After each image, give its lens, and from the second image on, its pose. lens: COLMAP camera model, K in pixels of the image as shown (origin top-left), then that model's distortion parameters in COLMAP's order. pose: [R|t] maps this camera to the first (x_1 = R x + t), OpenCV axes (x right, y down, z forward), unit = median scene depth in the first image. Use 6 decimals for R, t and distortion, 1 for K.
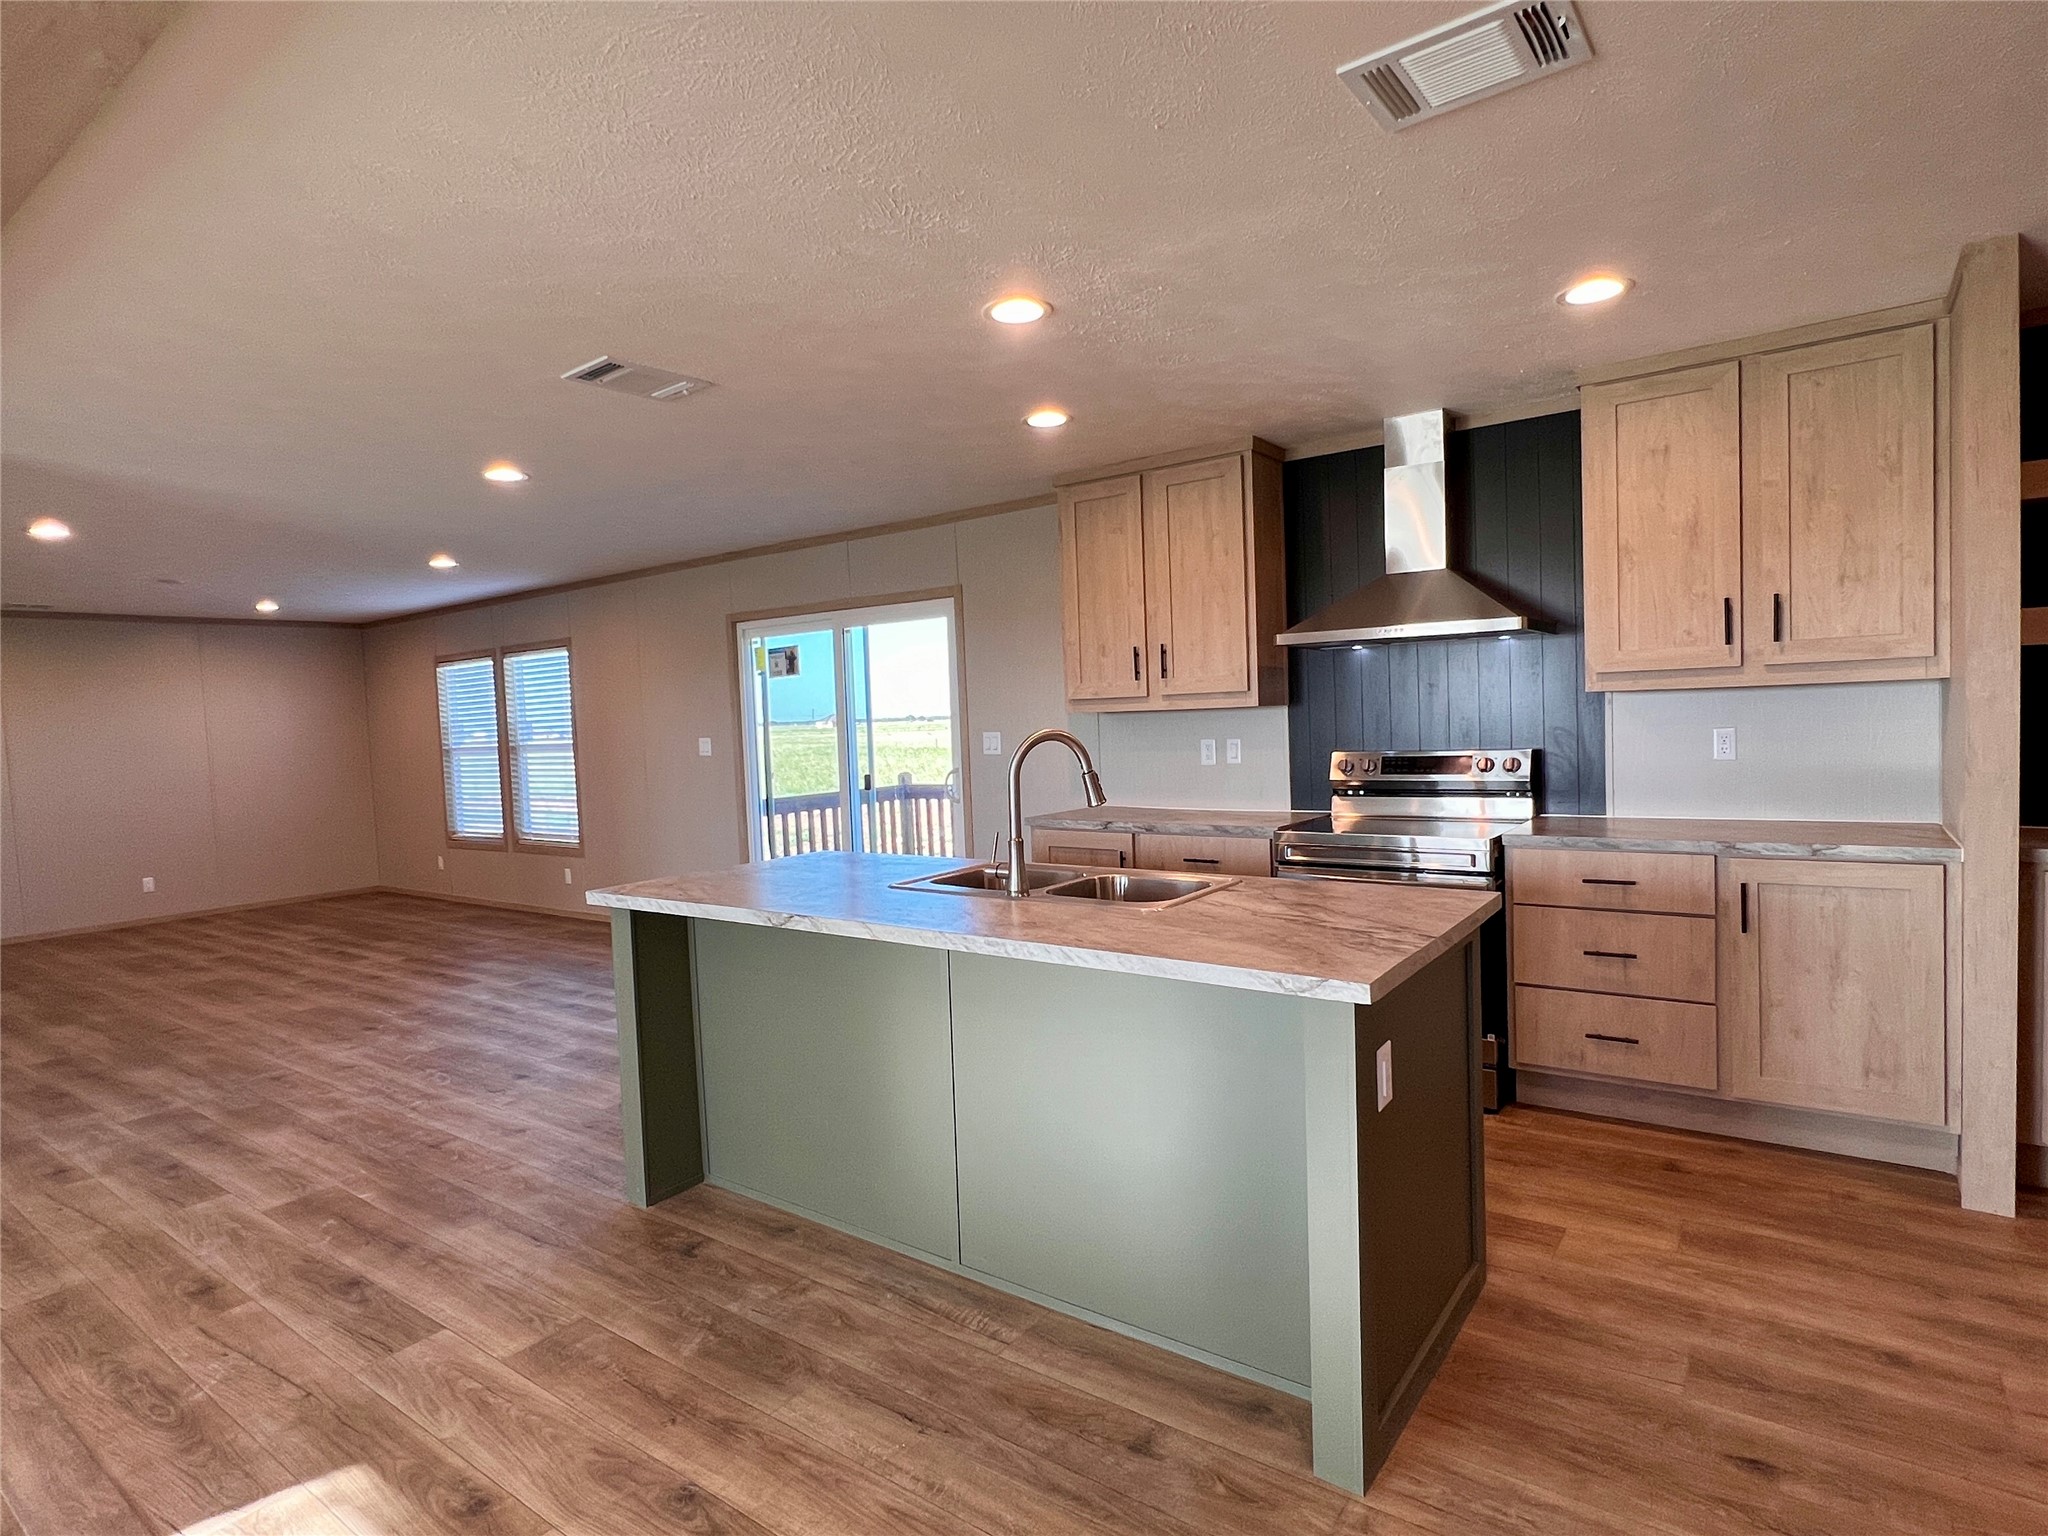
lens RADIAL K [[1074.4, 0, 1025.0], [0, 1074.4, 766.5], [0, 0, 1]] dist [-0.004158, 0.000441]
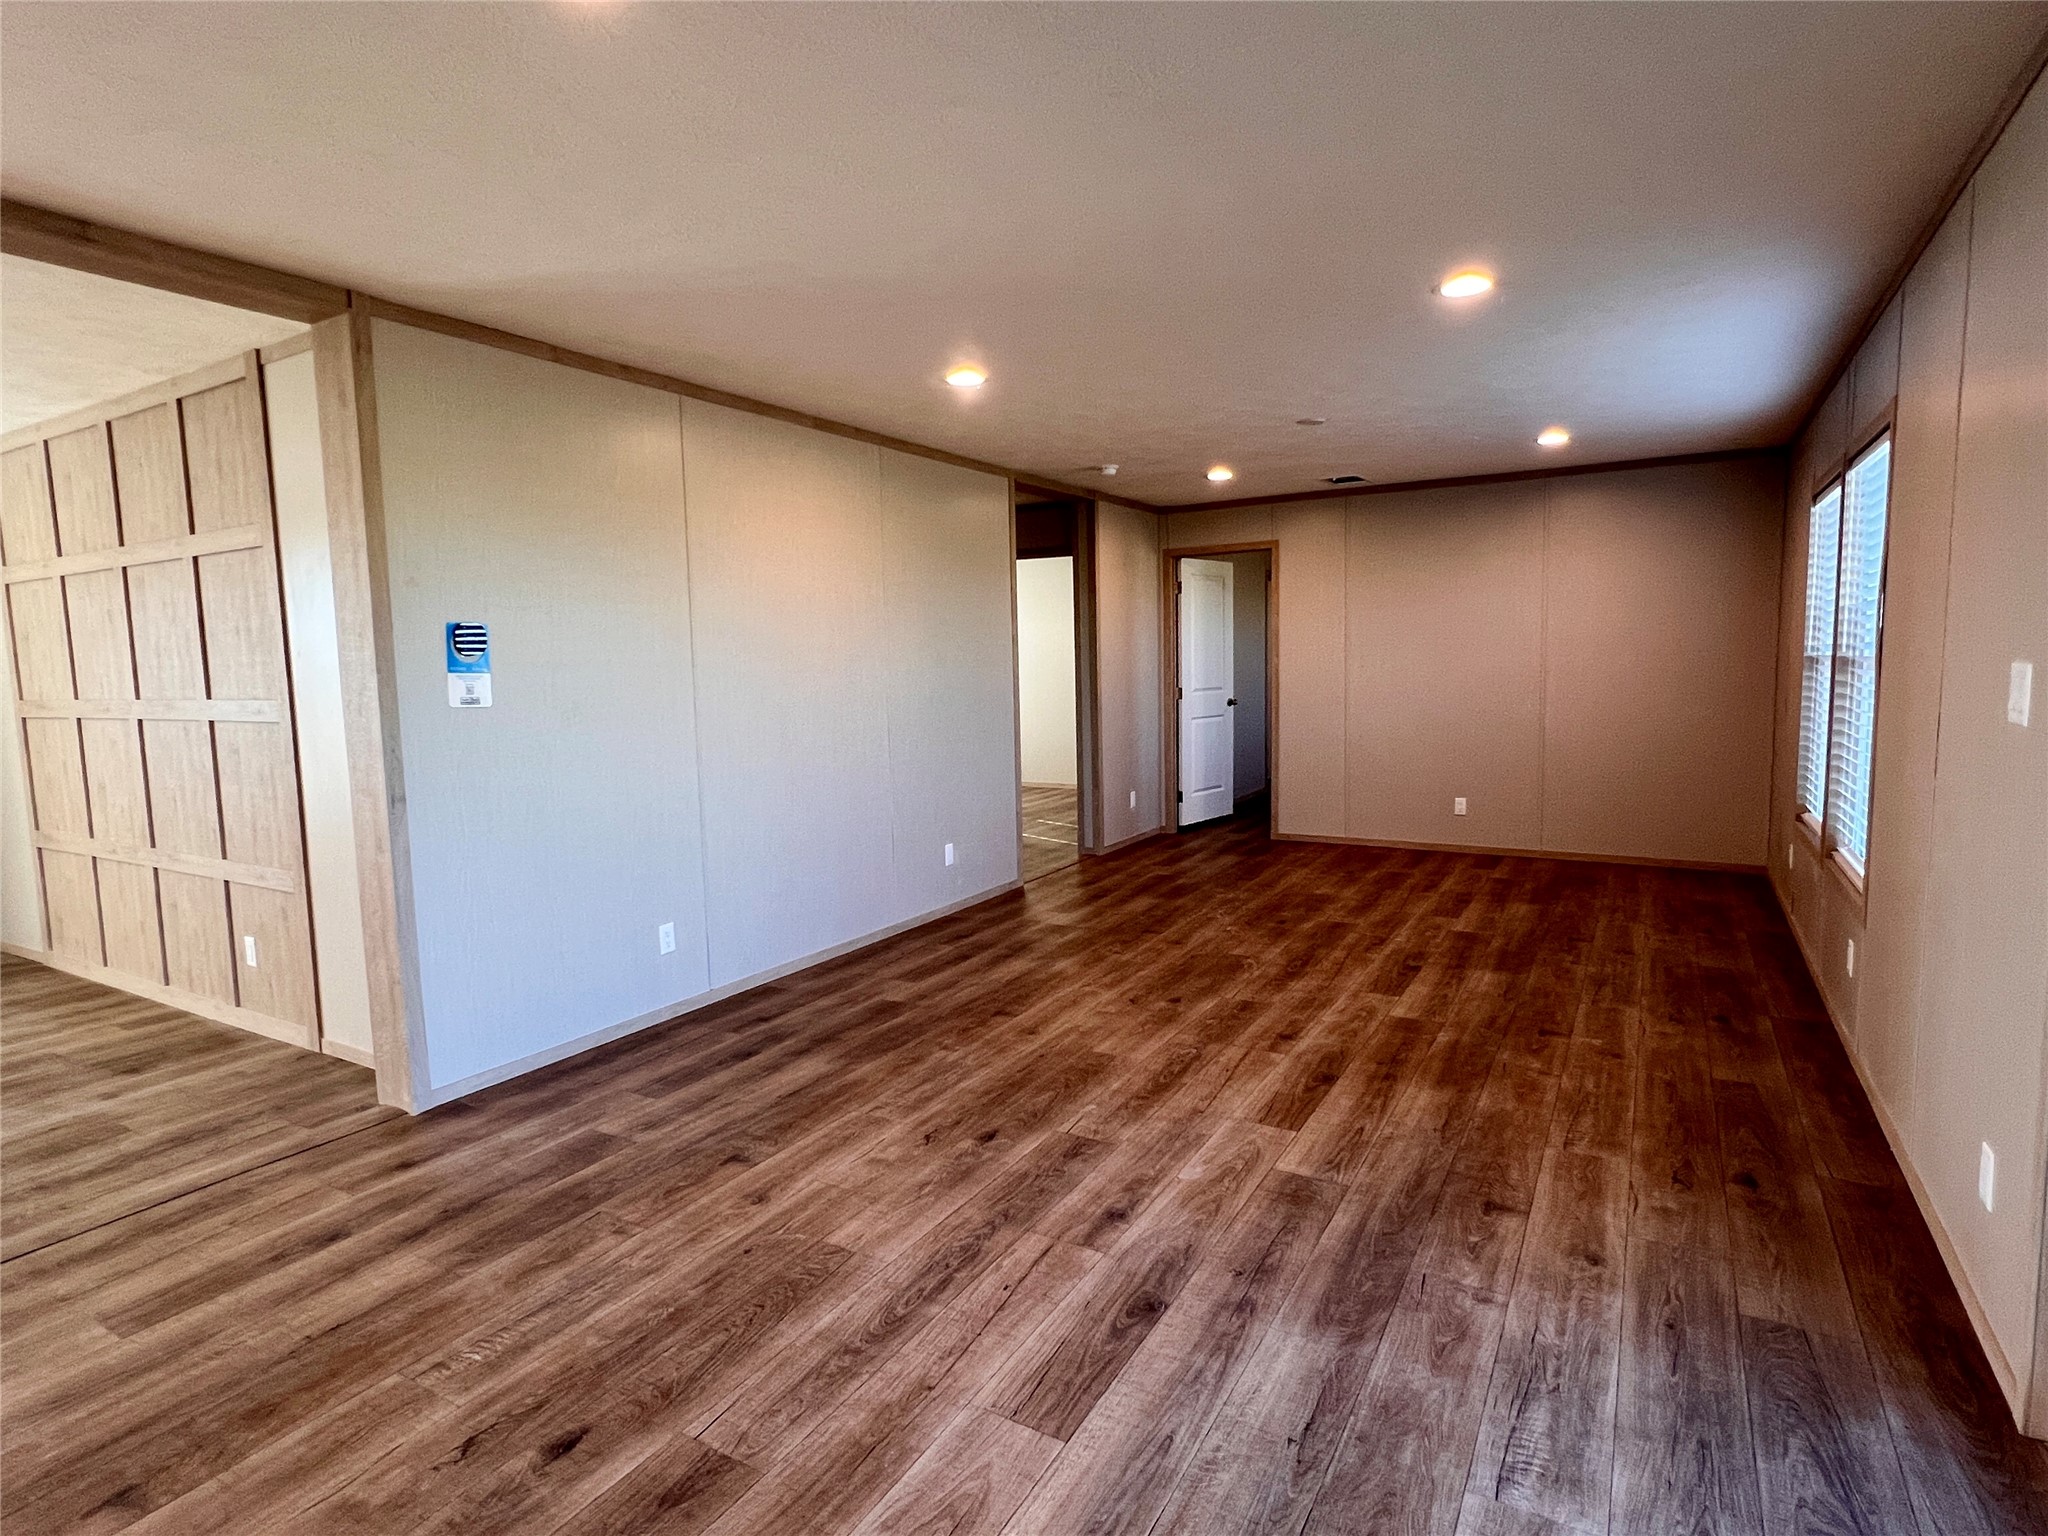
lens RADIAL K [[1074.4, 0, 1025.0], [0, 1074.4, 766.5], [0, 0, 1]] dist [-0.004158, 0.000441]
pose [[0.097790, 0.140279, -0.985271, -0.071212], [-0.032377, 0.989940, 0.137730, -0.055124], [0.994680, 0.018431, 0.101348, 1.296050]]
